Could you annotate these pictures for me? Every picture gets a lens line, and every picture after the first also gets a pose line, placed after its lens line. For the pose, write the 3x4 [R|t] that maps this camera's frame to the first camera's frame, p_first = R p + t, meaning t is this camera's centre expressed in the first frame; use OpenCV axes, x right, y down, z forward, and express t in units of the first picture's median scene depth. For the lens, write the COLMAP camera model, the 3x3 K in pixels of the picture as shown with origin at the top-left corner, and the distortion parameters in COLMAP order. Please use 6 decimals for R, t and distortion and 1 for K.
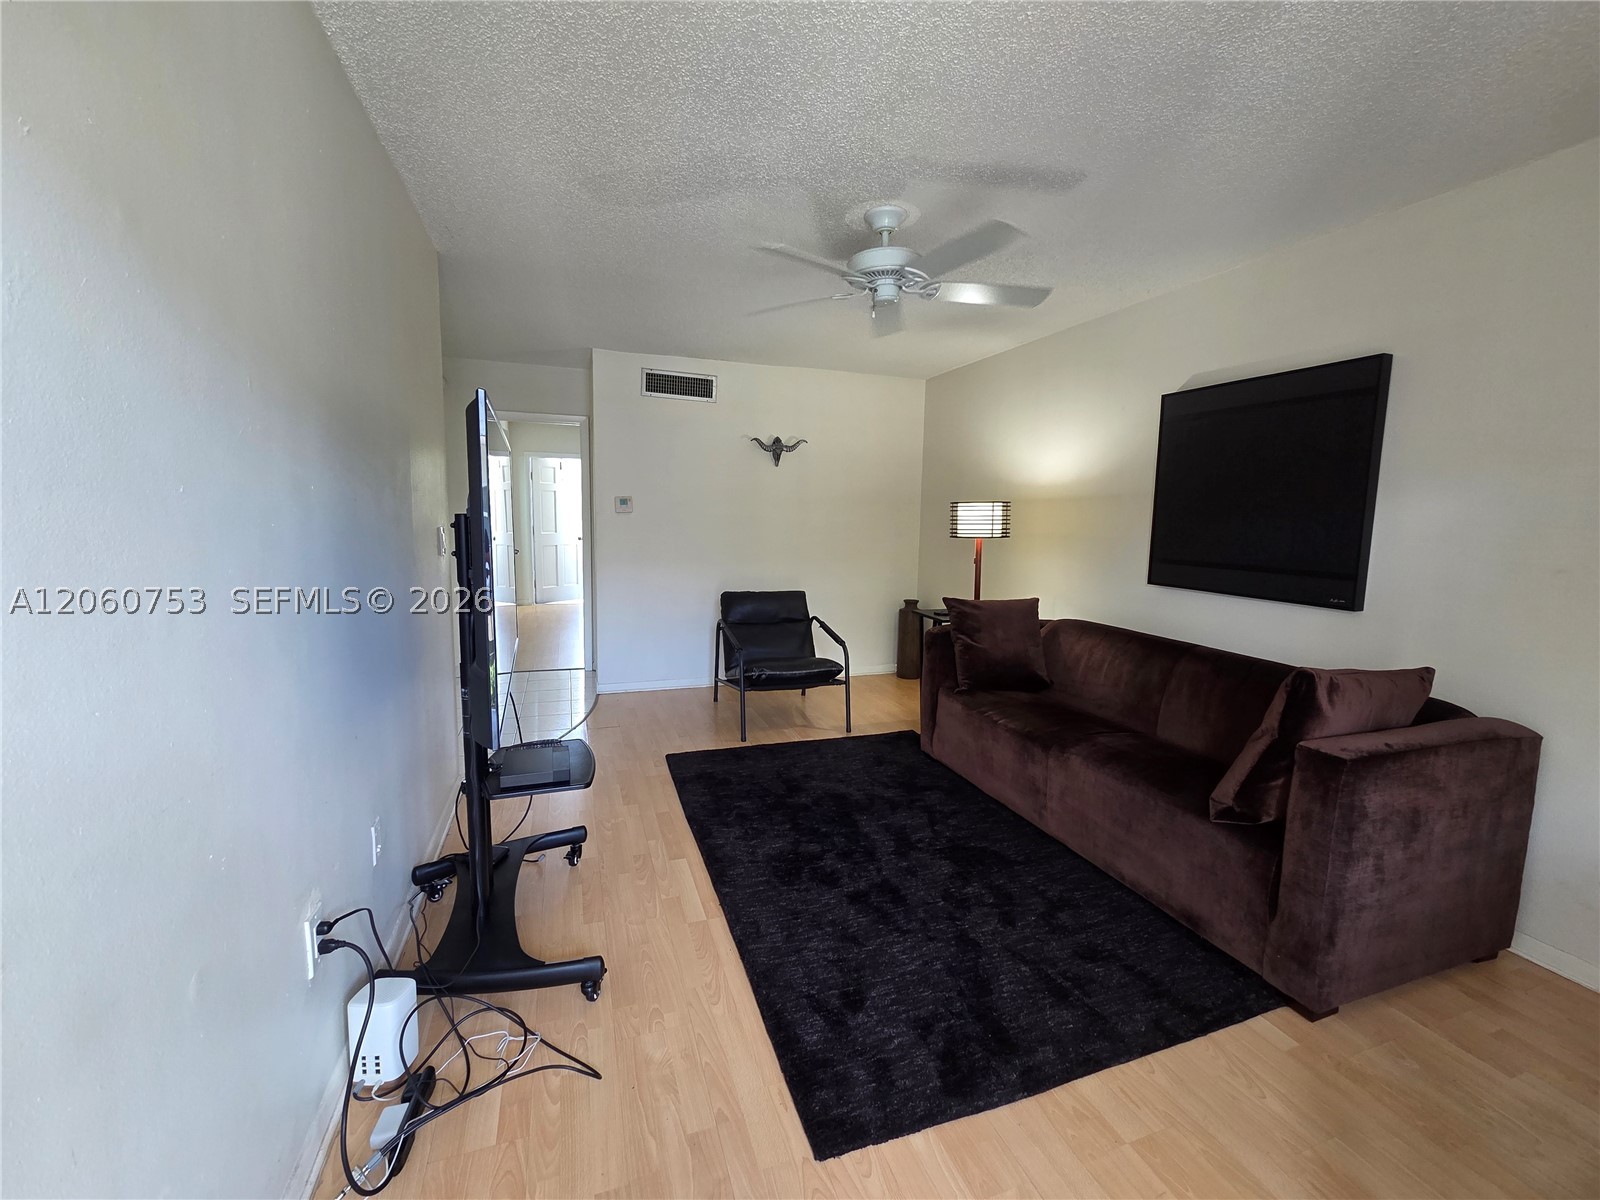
lens RADIAL K [[656.8, 0, 797.3], [0, 656.8, 588.1], [0, 0, 1]] dist [-0.000157, 0.000246]
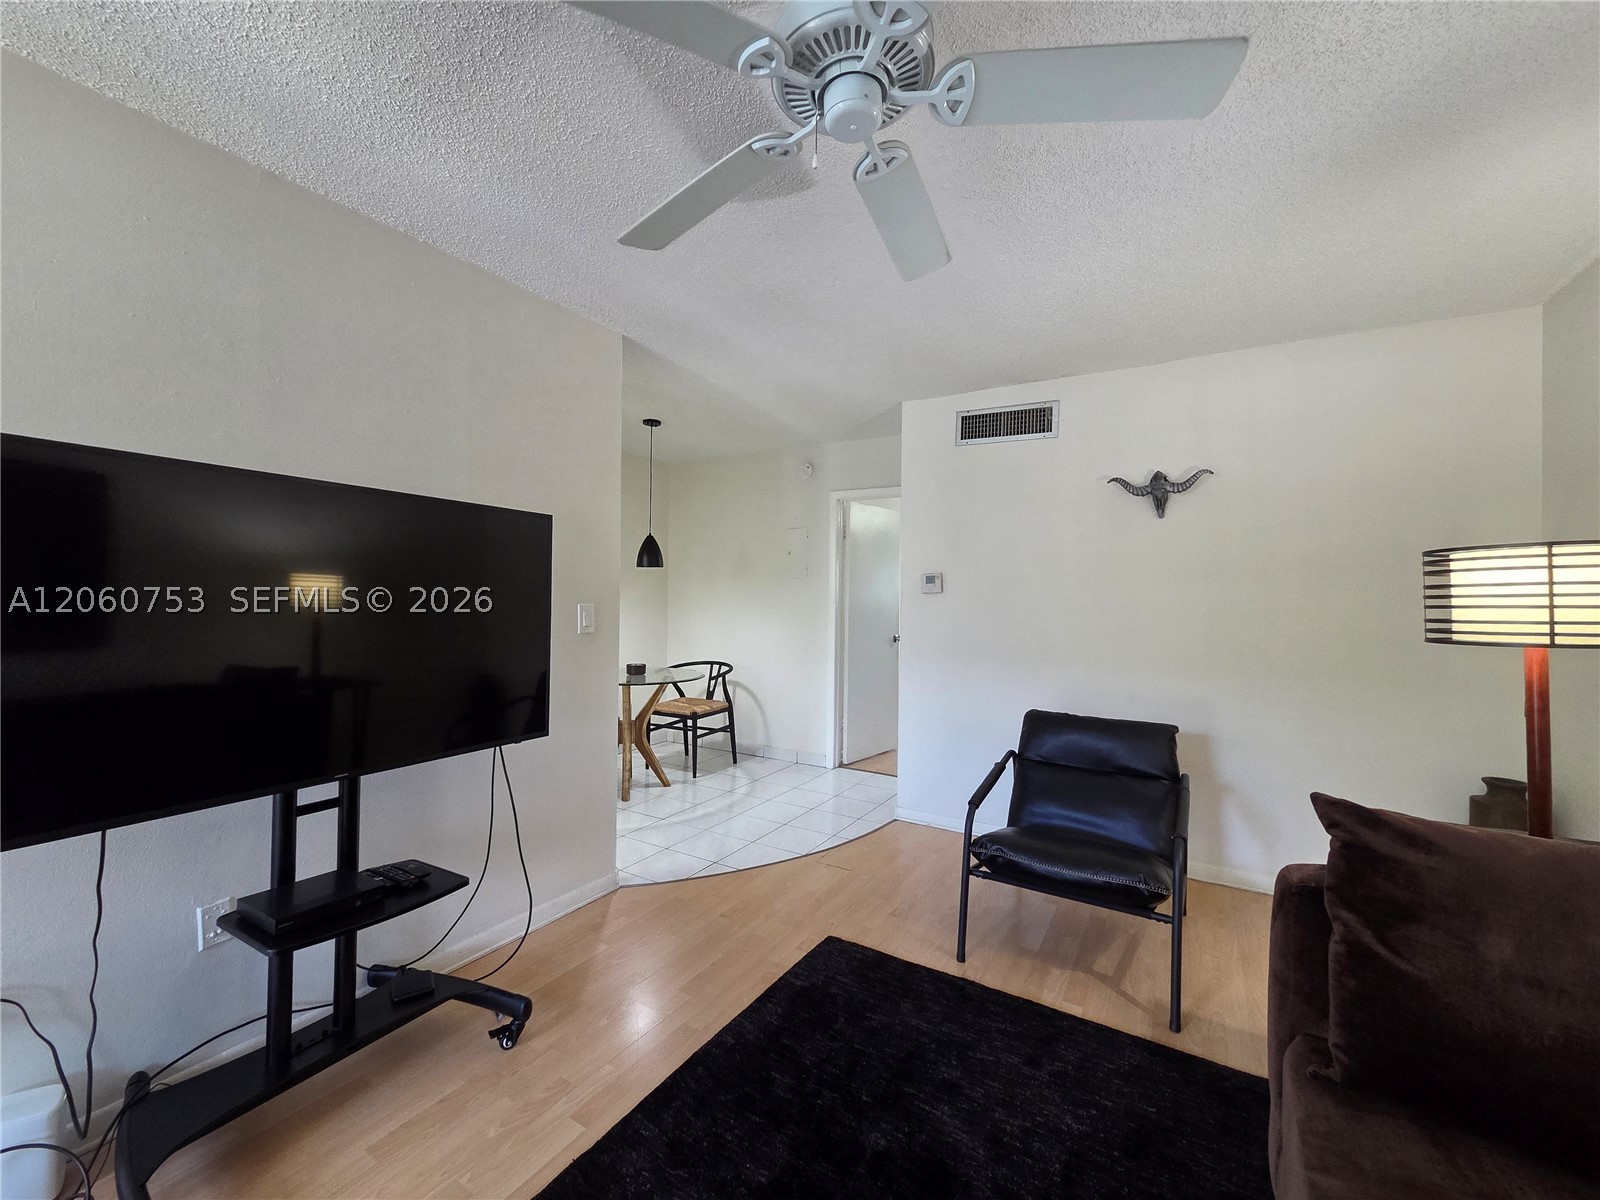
lens RADIAL K [[656.8, 0, 797.3], [0, 656.8, 588.1], [0, 0, 1]] dist [-0.000157, 0.000246]
pose [[0.639774, -0.018247, -0.768346, 0.251360], [-0.088751, 0.991276, -0.097441, -0.031061], [0.763421, 0.130532, 0.632574, 0.389233]]
